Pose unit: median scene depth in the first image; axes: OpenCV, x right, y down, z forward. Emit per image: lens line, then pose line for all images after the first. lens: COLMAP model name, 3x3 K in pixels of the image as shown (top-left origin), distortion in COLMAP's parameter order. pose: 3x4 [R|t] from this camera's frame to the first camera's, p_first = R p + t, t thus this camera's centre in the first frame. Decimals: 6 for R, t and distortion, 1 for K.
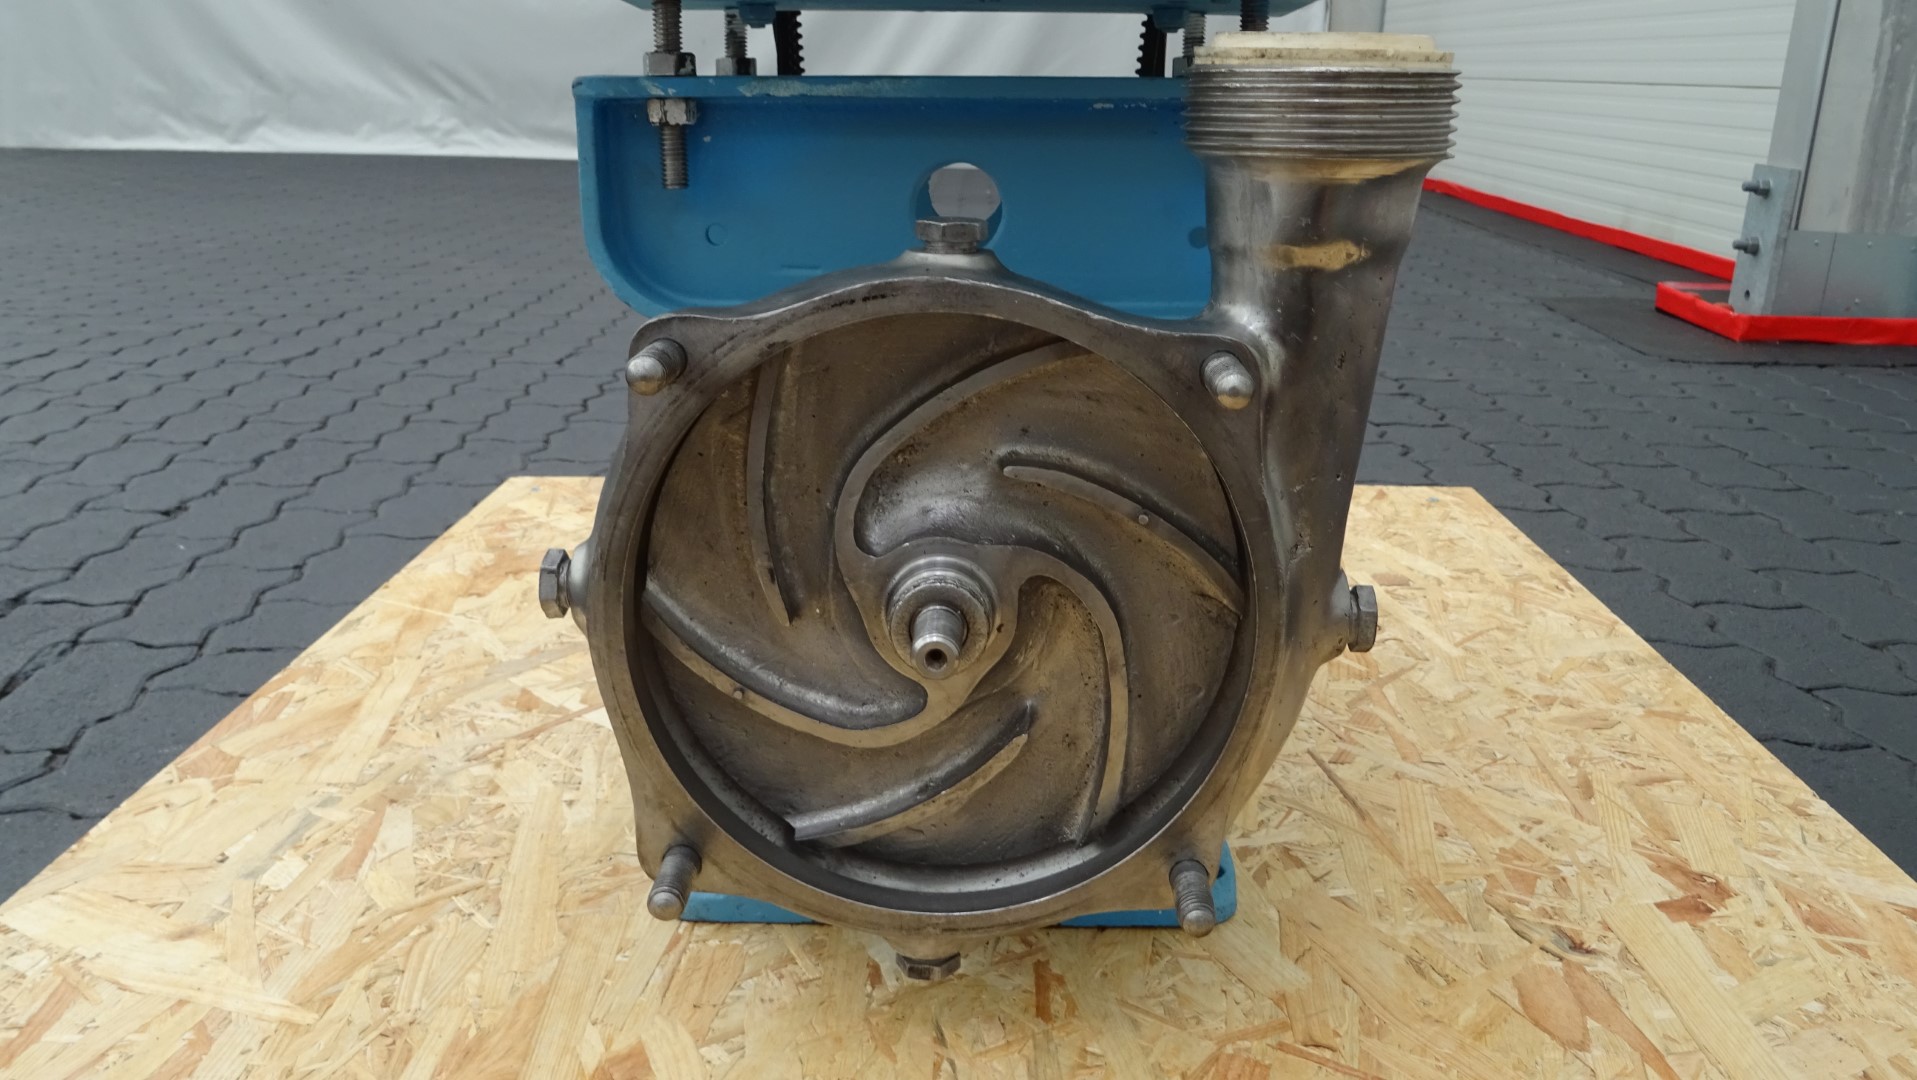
lens RADIAL K [[1665.7, 0, 962.2], [0, 1665.7, 547.9], [0, 0, 1]] dist [-0.052350, 0.028838]
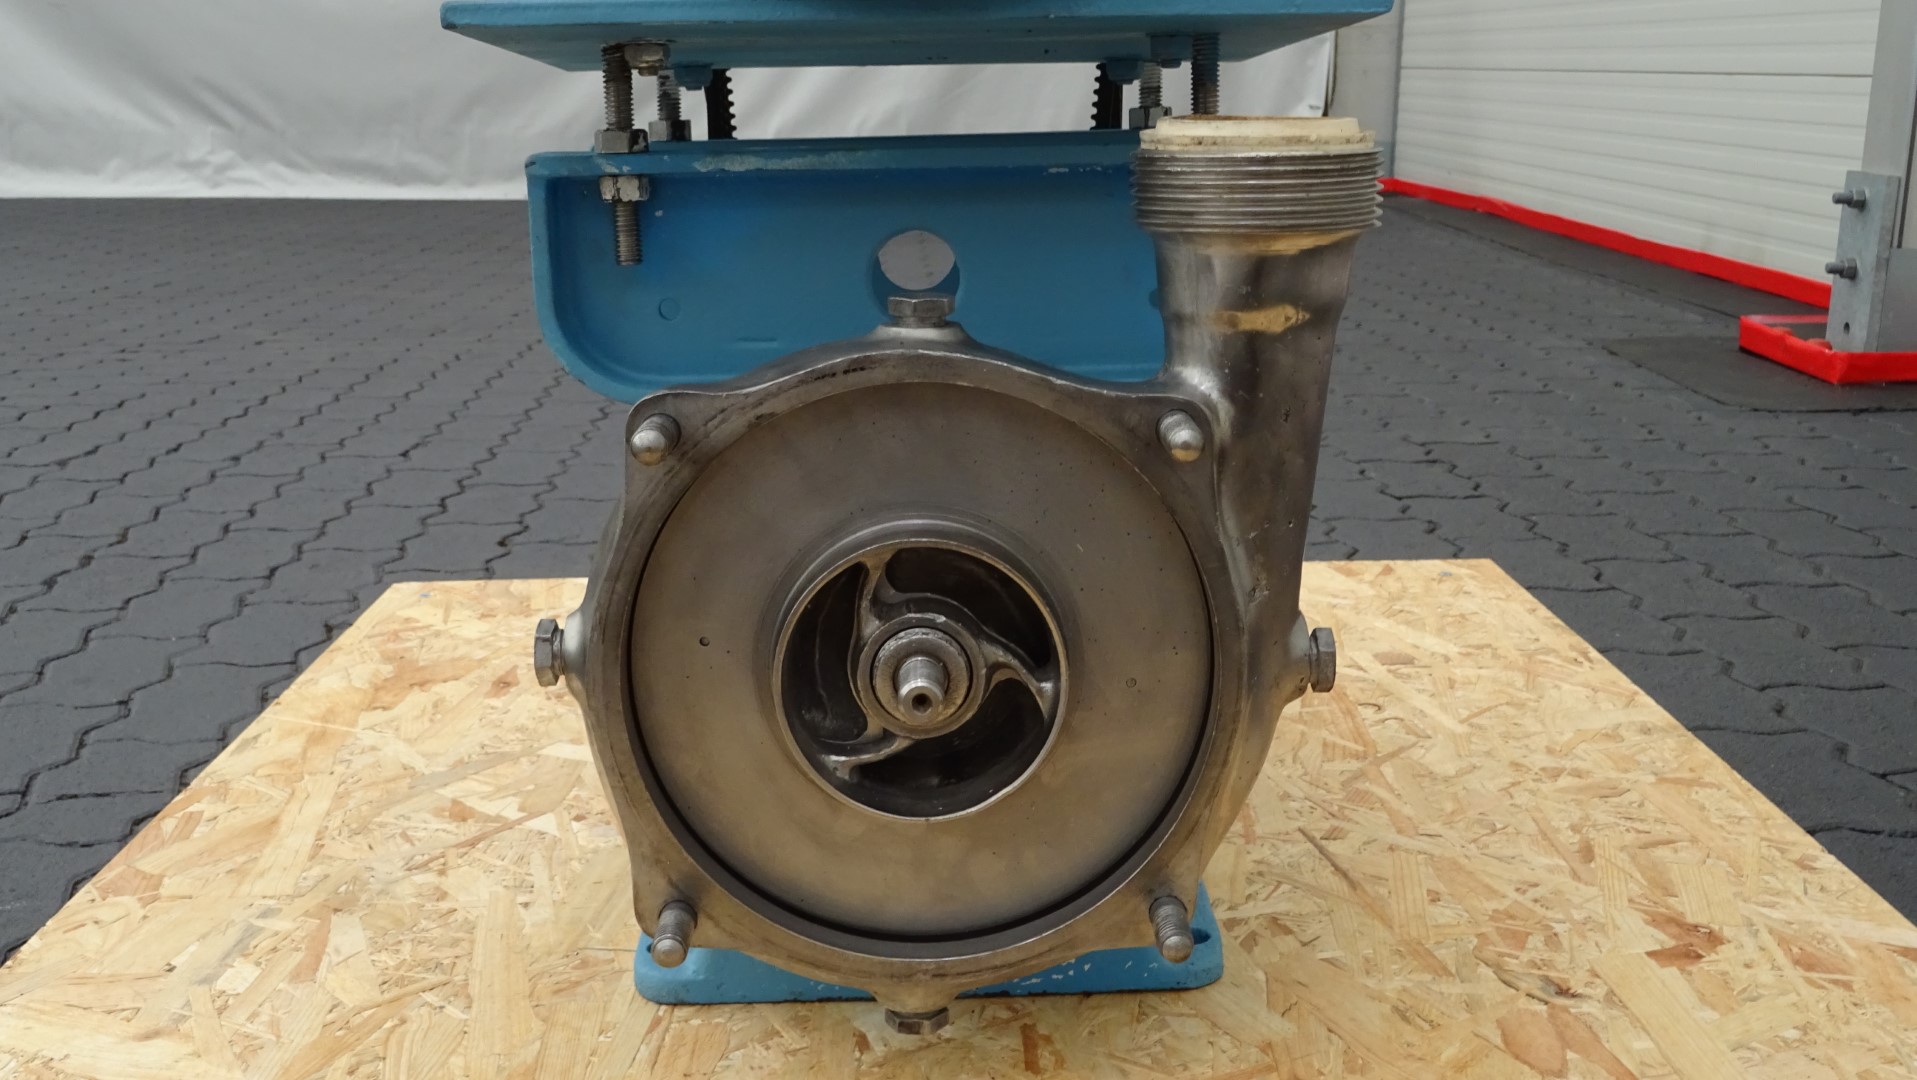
lens RADIAL K [[2222.3, 0, 965.7], [0, 2222.3, 542.7], [0, 0, 1]] dist [-0.015035, 0.000000]
pose [[0.998844, -0.032069, 0.035821, -0.025345], [0.034382, 0.997231, -0.065944, 0.042478], [-0.033607, 0.067099, 0.997180, -0.313081]]
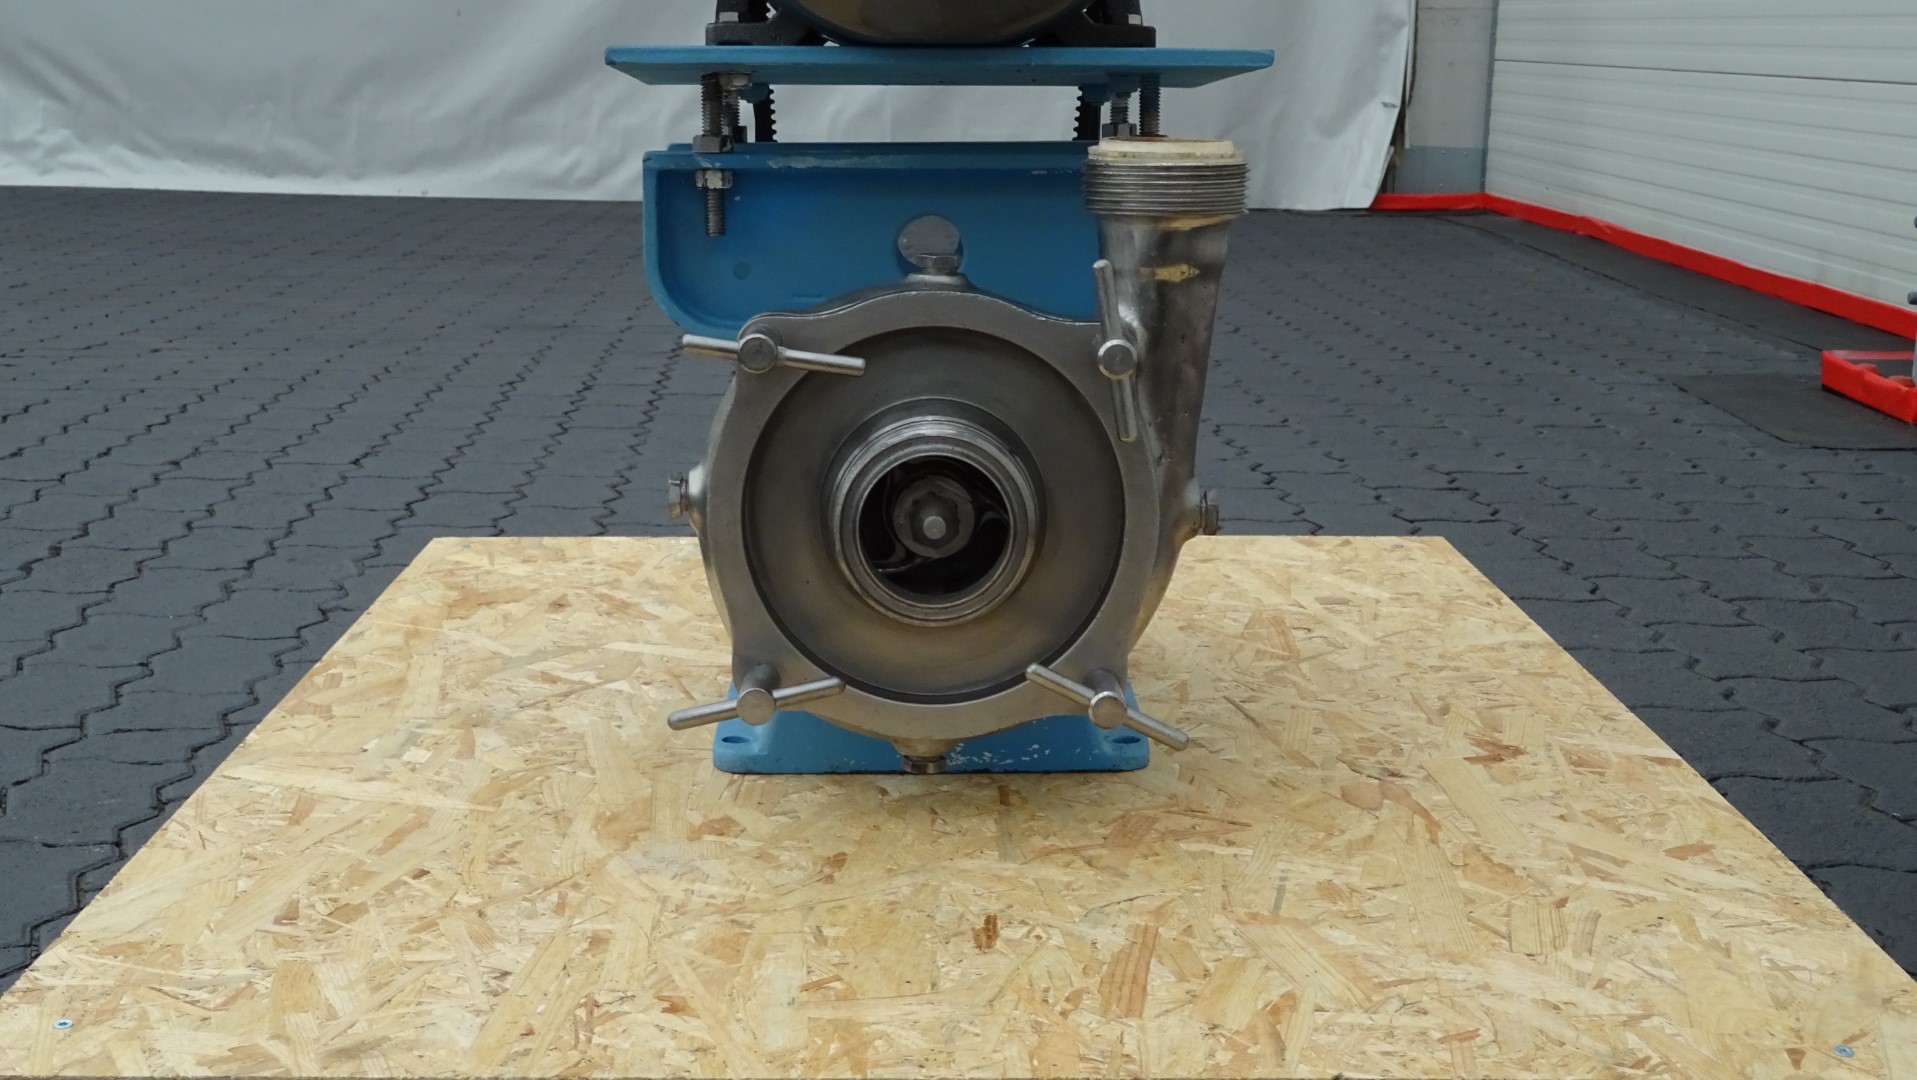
lens RADIAL K [[3148.4, 0, 971.6], [0, 3148.4, 540.2], [0, 0, 1]] dist [-0.011763, 0.000000]
pose [[0.999010, -0.010273, 0.043286, -0.080453], [0.015227, 0.993167, -0.115708, 0.313947], [-0.041801, 0.116253, 0.992340, -1.452873]]
